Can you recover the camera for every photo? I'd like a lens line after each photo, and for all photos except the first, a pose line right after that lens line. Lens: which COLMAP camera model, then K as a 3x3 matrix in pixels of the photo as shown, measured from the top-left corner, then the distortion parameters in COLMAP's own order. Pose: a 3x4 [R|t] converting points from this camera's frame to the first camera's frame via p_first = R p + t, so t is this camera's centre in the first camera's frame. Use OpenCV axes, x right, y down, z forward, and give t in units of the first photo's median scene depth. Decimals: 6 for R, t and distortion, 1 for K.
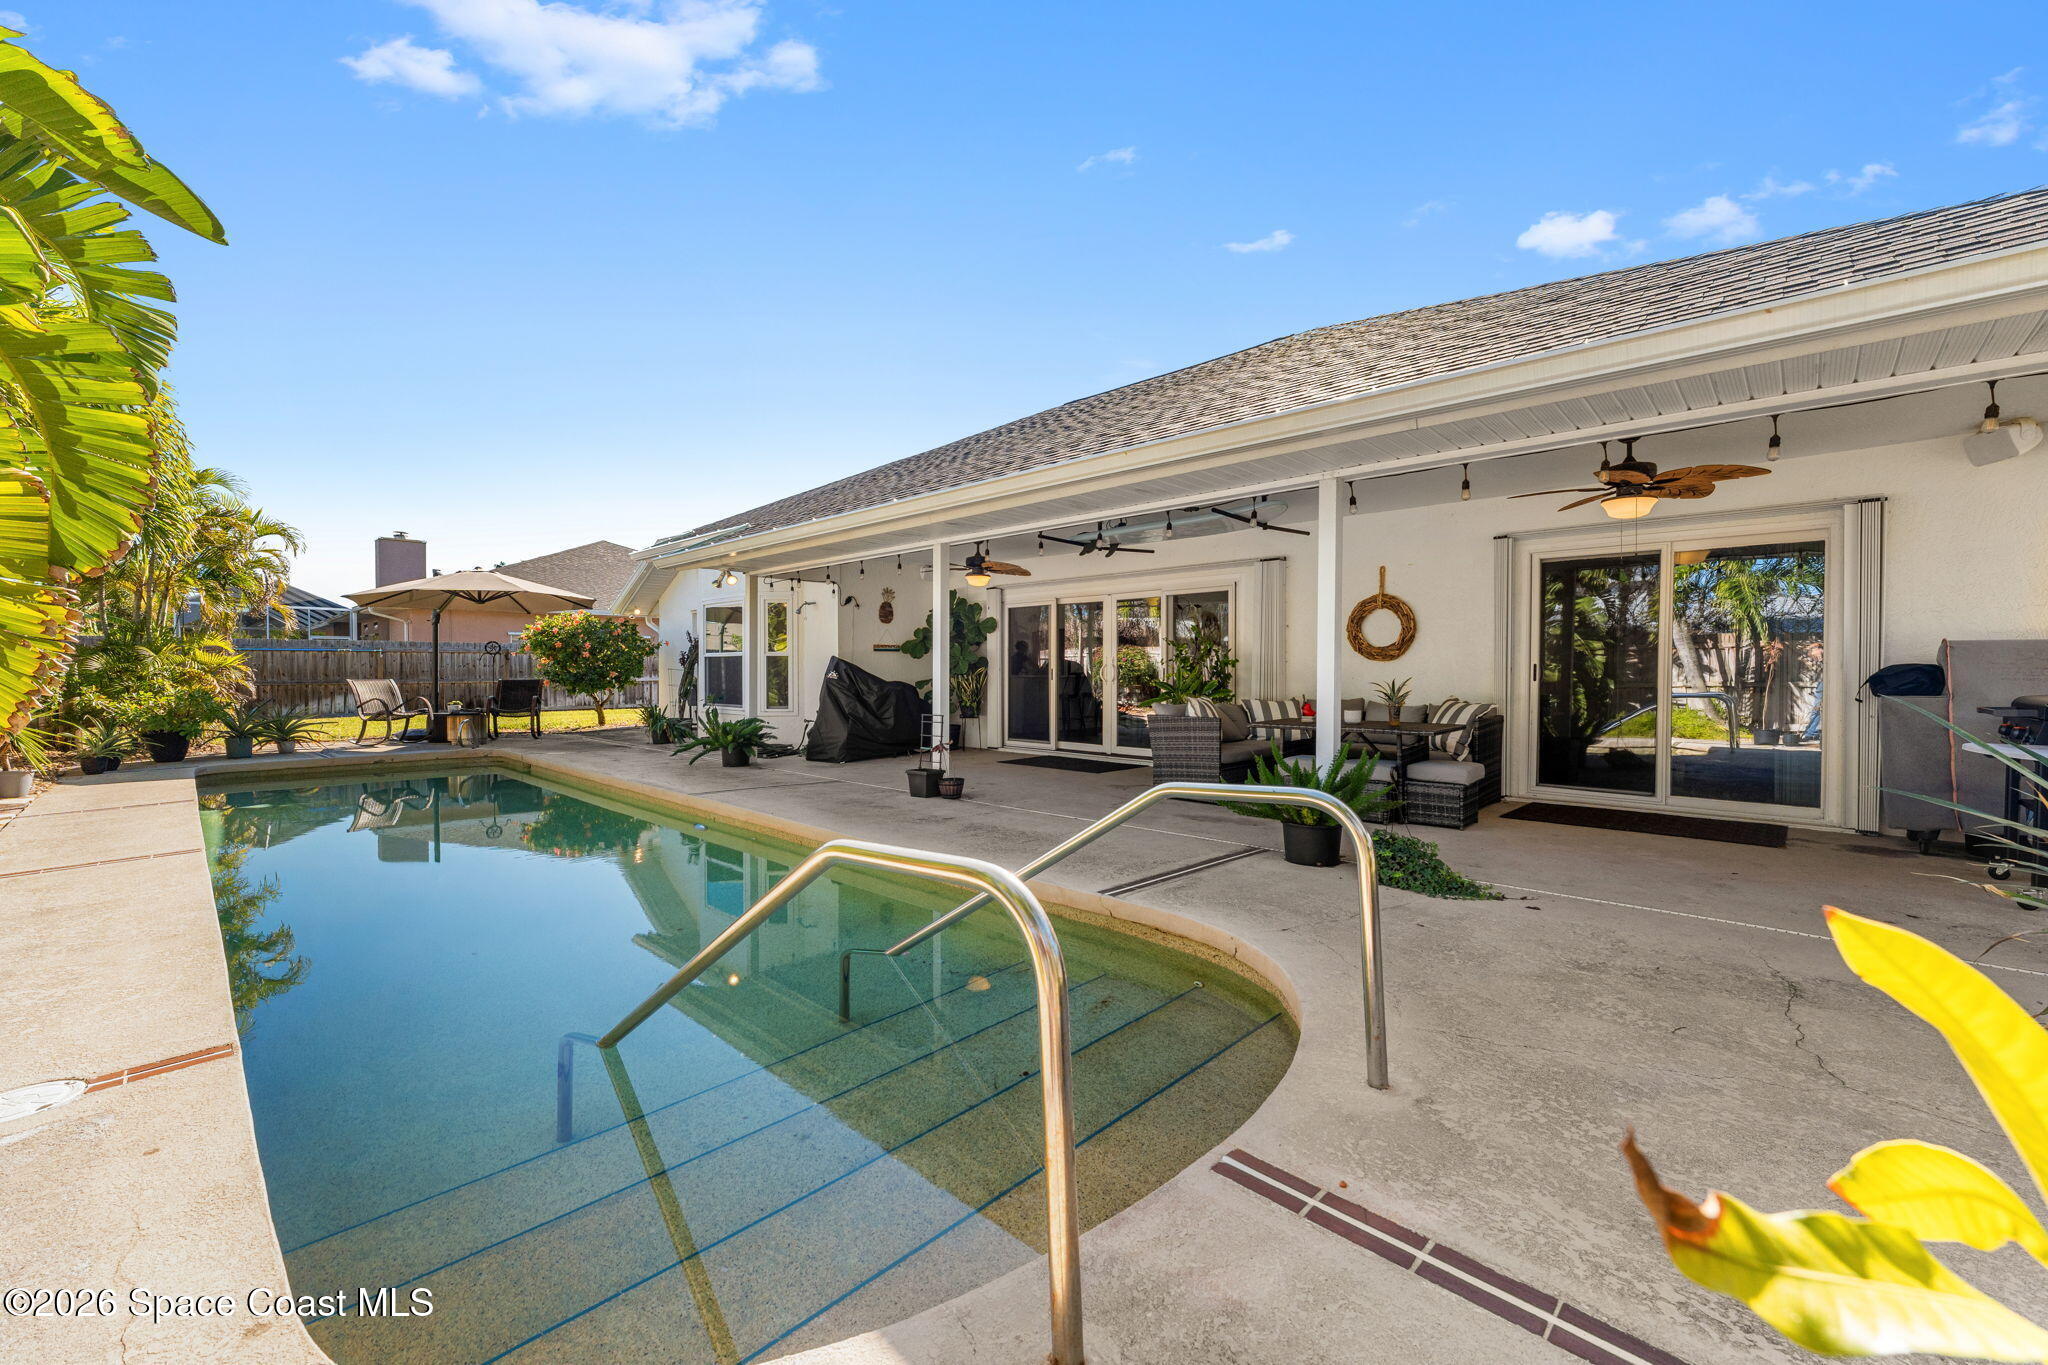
lens RADIAL K [[819.4, 0, 1069.0], [0, 819.4, 686.0], [0, 0, 1]] dist [-0.000281, 0.000664]
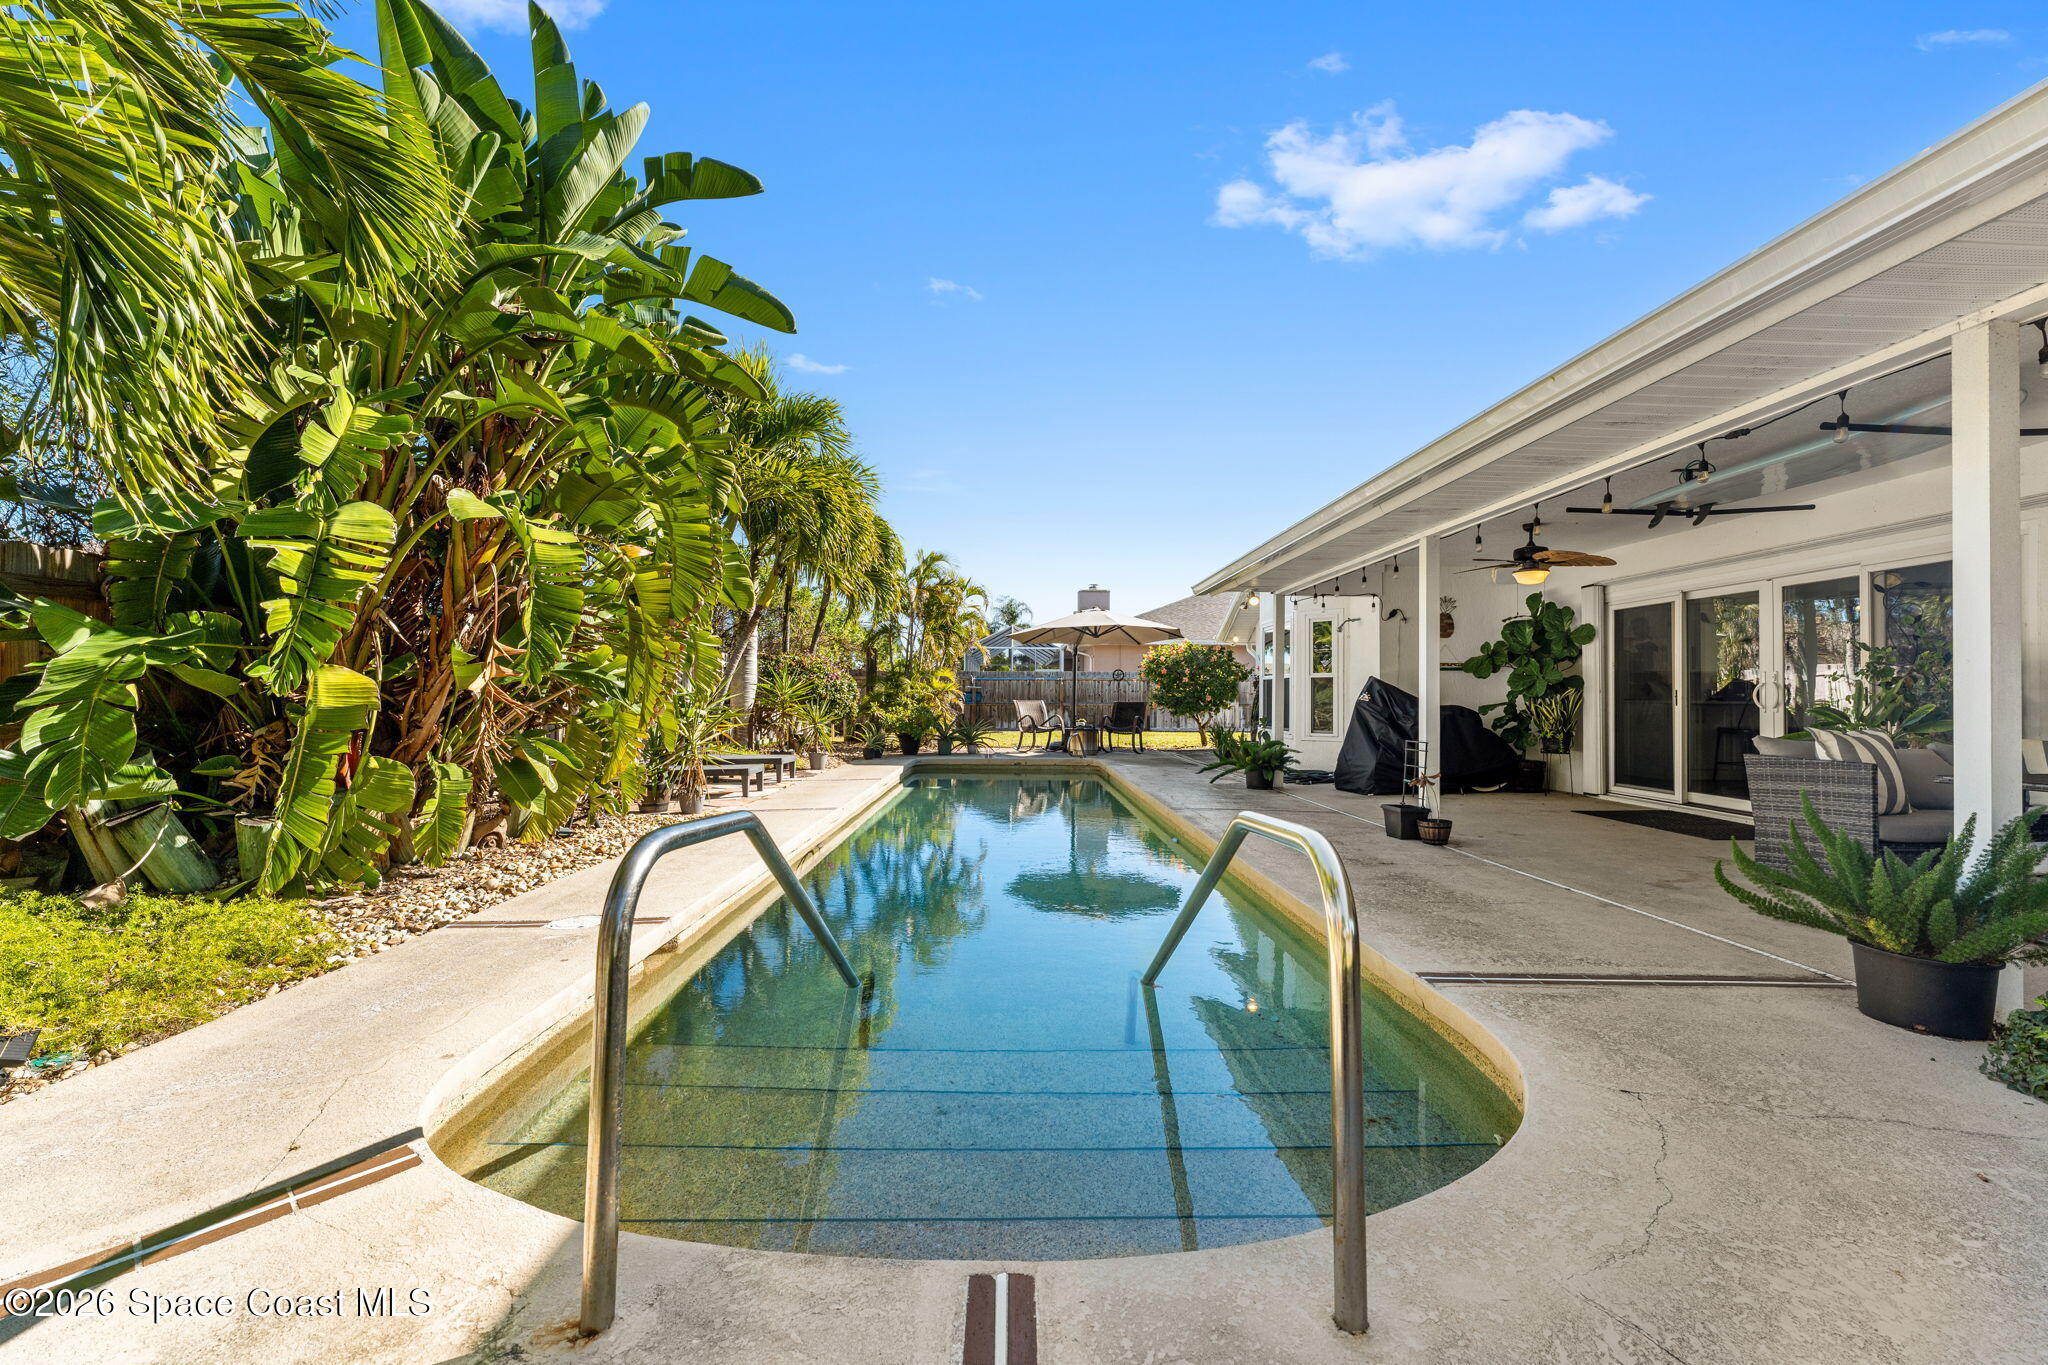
lens RADIAL K [[864.5, 0, 1042.3], [0, 864.5, 688.9], [0, 0, 1]] dist [-0.001712, 0.000545]
pose [[0.698865, -0.005220, -0.715235, 0.139302], [-0.017219, 0.999561, -0.024120, 0.006421], [0.715047, 0.029172, 0.698468, 0.075349]]
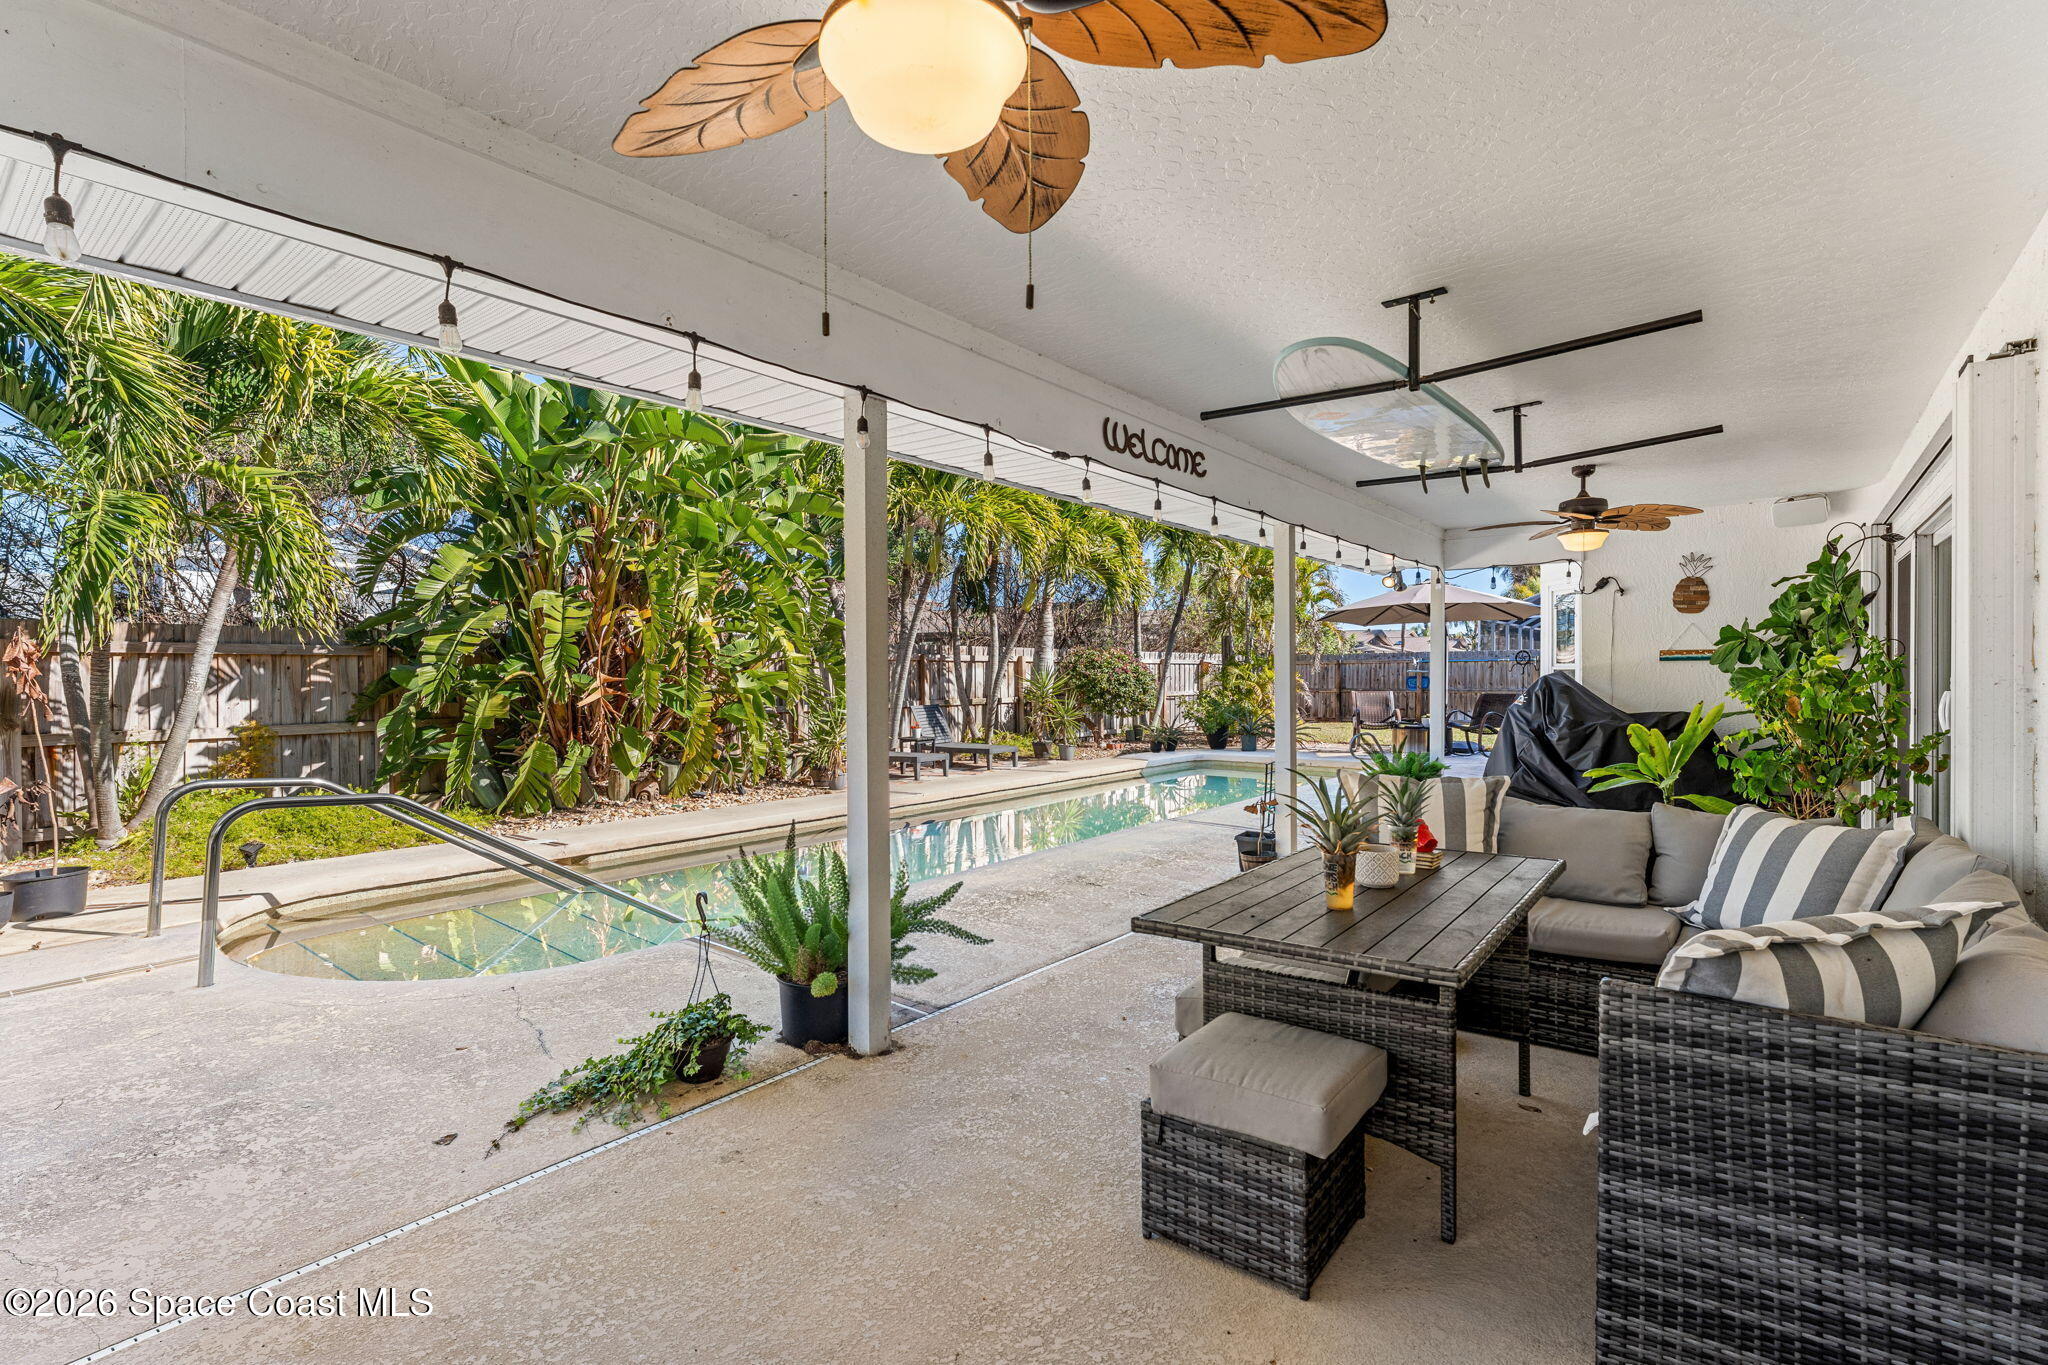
lens RADIAL K [[959.3, 0, 1017.1], [0, 959.3, 678.5], [0, 0, 1]] dist [-0.002372, 0.000109]
pose [[0.050884, 0.003133, -0.998700, 0.480028], [-0.009488, 0.999951, 0.002654, -0.028083], [0.998660, 0.009340, 0.050911, 0.512564]]
